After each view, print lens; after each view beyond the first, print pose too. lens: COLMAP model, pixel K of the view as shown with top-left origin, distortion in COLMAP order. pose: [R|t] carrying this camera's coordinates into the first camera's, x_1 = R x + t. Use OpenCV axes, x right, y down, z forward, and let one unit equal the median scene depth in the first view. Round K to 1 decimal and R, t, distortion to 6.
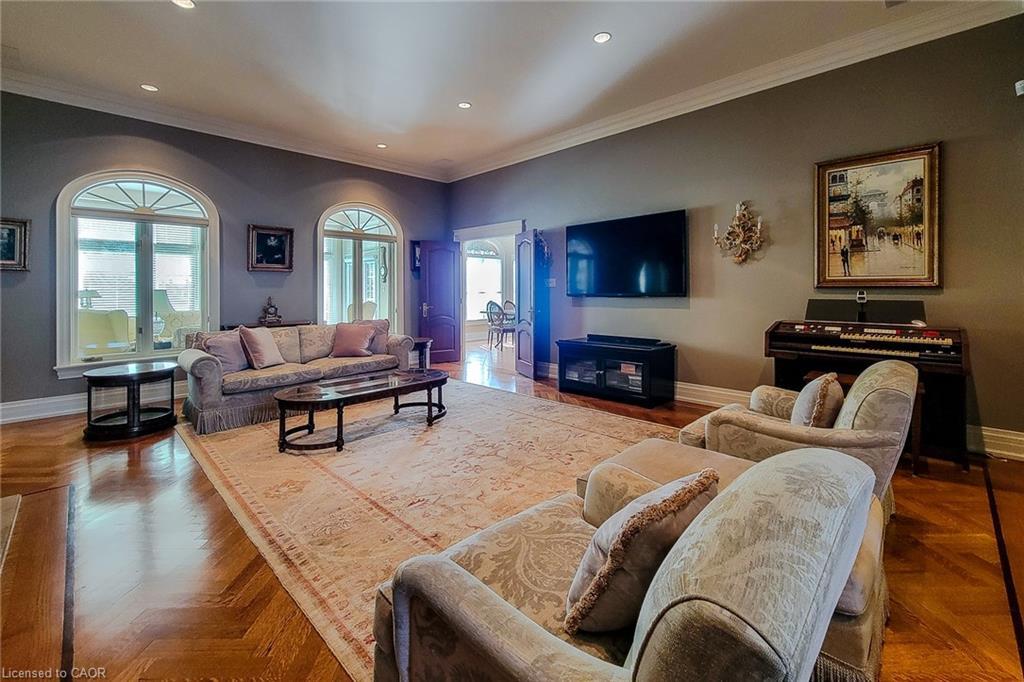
lens RADIAL K [[431.8, 0, 512.0], [0, 431.8, 293.2], [0, 0, 1]] dist [-0.072933, 0.000006]
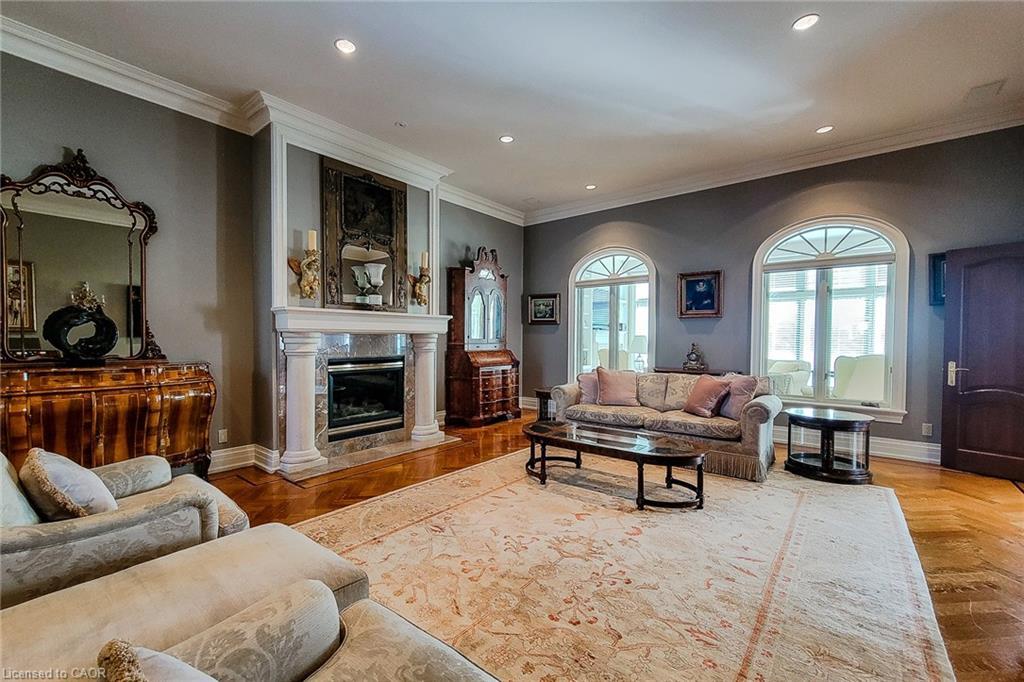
lens RADIAL K [[424.4, 0, 497.3], [0, 424.4, 344.9], [0, 0, 1]] dist [0.012676, 0.000058]
pose [[0.081426, 0.025831, -0.996345, 0.380679], [-0.011486, 0.999622, 0.024977, -0.007538], [0.996613, 0.009411, 0.081692, 0.448853]]
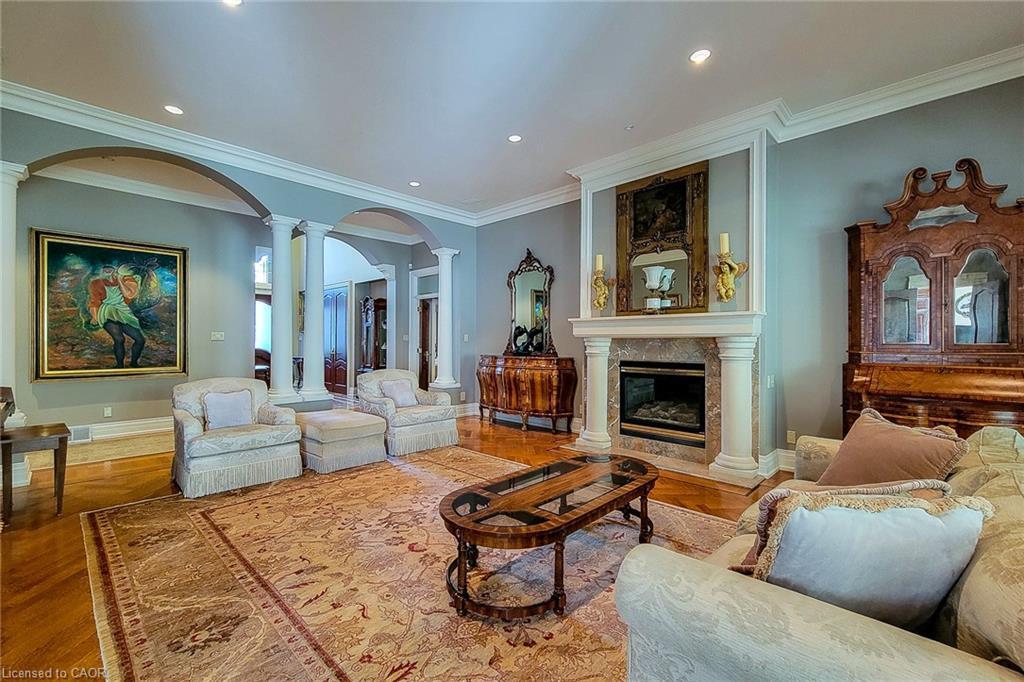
lens RADIAL K [[434.7, 0, 512.0], [0, 434.7, 341.0], [0, 0, 1]] dist [0.001356, 0.000139]
pose [[-0.999784, 0.005431, -0.020075, -0.160077], [0.005315, 0.999969, 0.005853, -0.006007], [0.020106, 0.005745, -0.999781, 1.086164]]
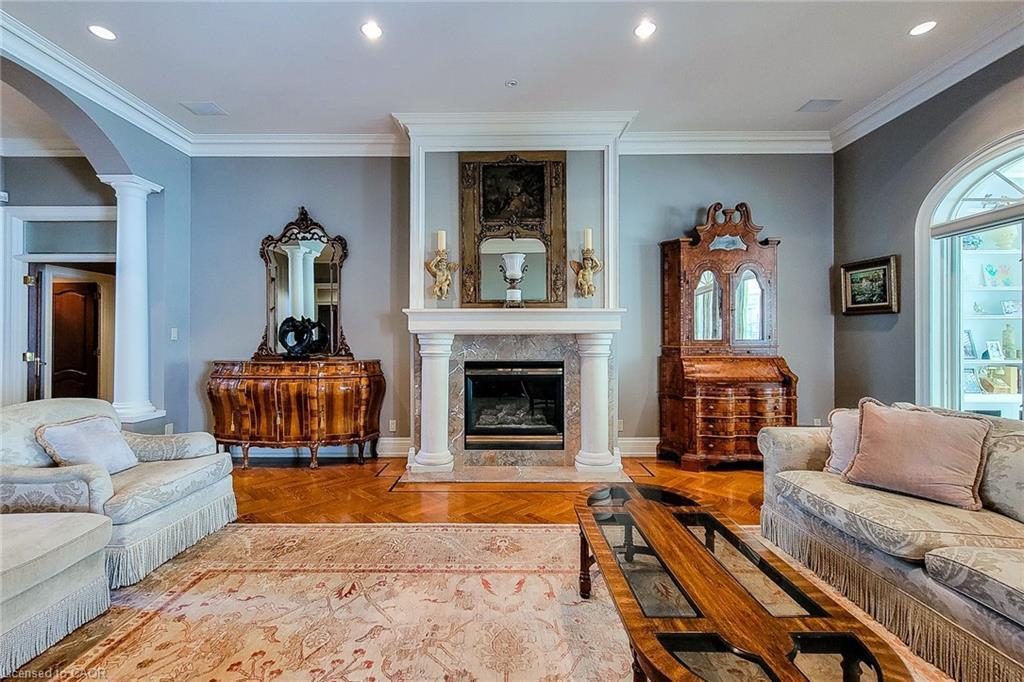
lens RADIAL K [[430.3, 0, 507.2], [0, 430.3, 335.5], [0, 0, 1]] dist [0.002073, 0.000139]
pose [[-0.709771, 0.004718, -0.704417, 0.065648], [0.002218, 0.999988, 0.004462, -0.007214], [0.704429, 0.001605, -0.709772, 0.777386]]
